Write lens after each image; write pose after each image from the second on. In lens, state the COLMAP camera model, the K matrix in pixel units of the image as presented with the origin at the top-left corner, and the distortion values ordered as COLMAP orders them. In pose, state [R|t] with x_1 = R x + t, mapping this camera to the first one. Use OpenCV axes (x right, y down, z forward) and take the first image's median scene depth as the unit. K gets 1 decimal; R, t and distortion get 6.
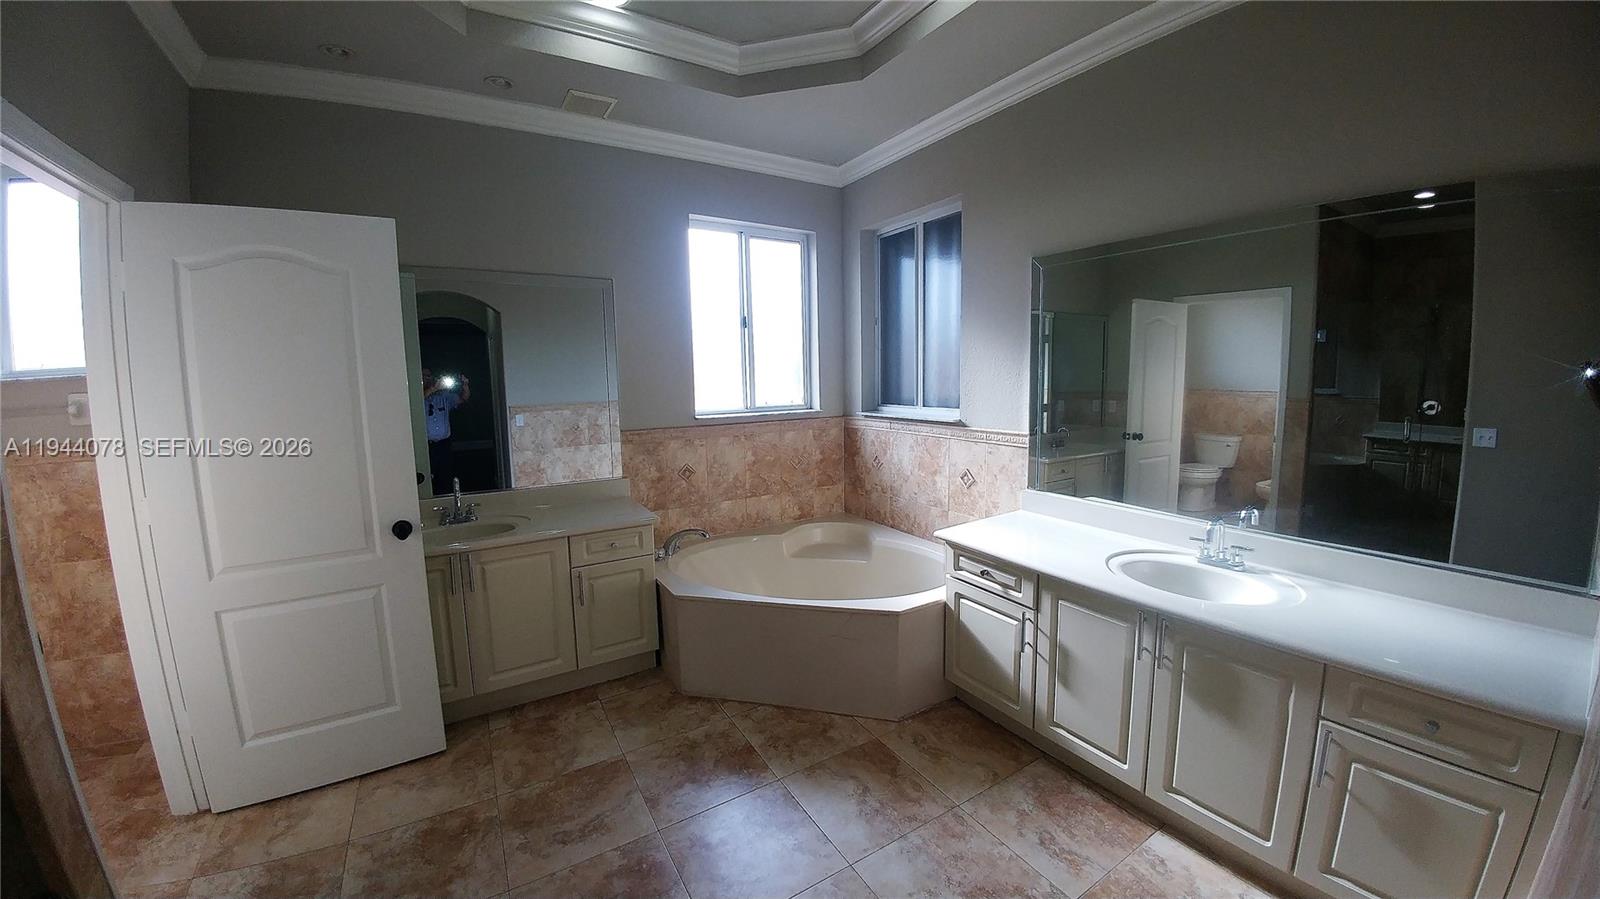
lens RADIAL K [[580.1, 0, 812.8], [0, 580.1, 442.2], [0, 0, 1]] dist [-0.045190, -0.000137]
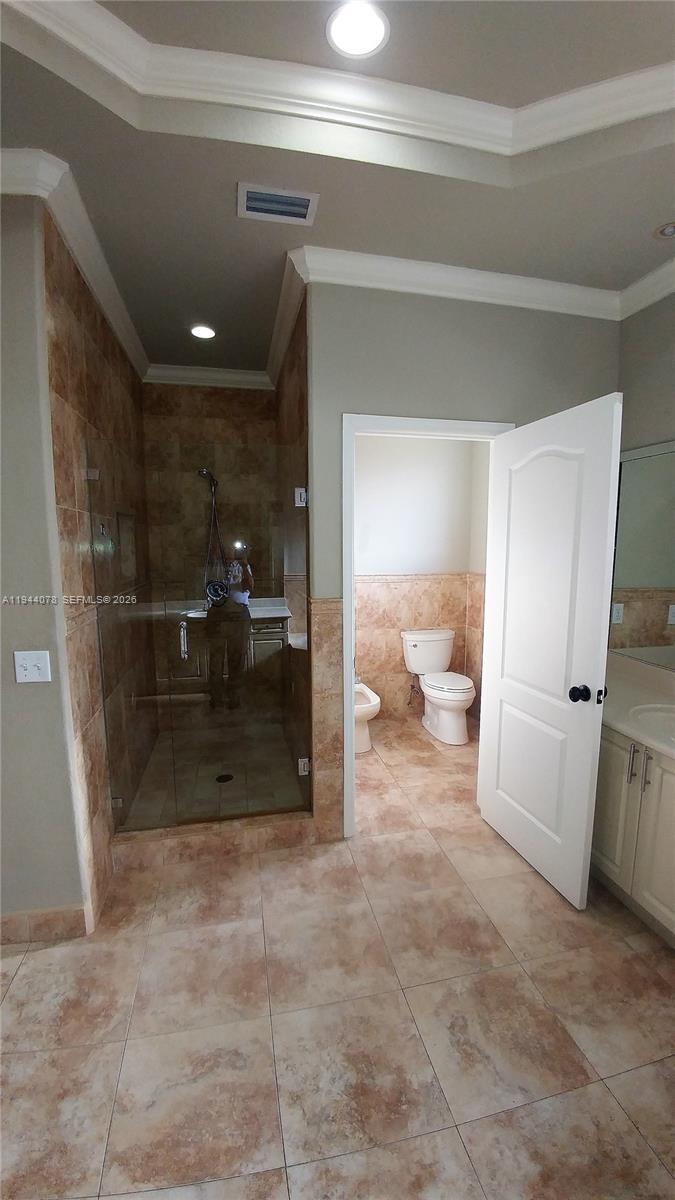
lens RADIAL K [[491.4, 0, 339.9], [0, 491.4, 604.4], [0, 0, 1]] dist [-0.056541, -0.000110]
pose [[-0.336835, 0.133052, -0.932115, 0.280212], [-0.106480, 0.978232, 0.178113, -0.136525], [0.935523, 0.159247, -0.315335, 0.915212]]
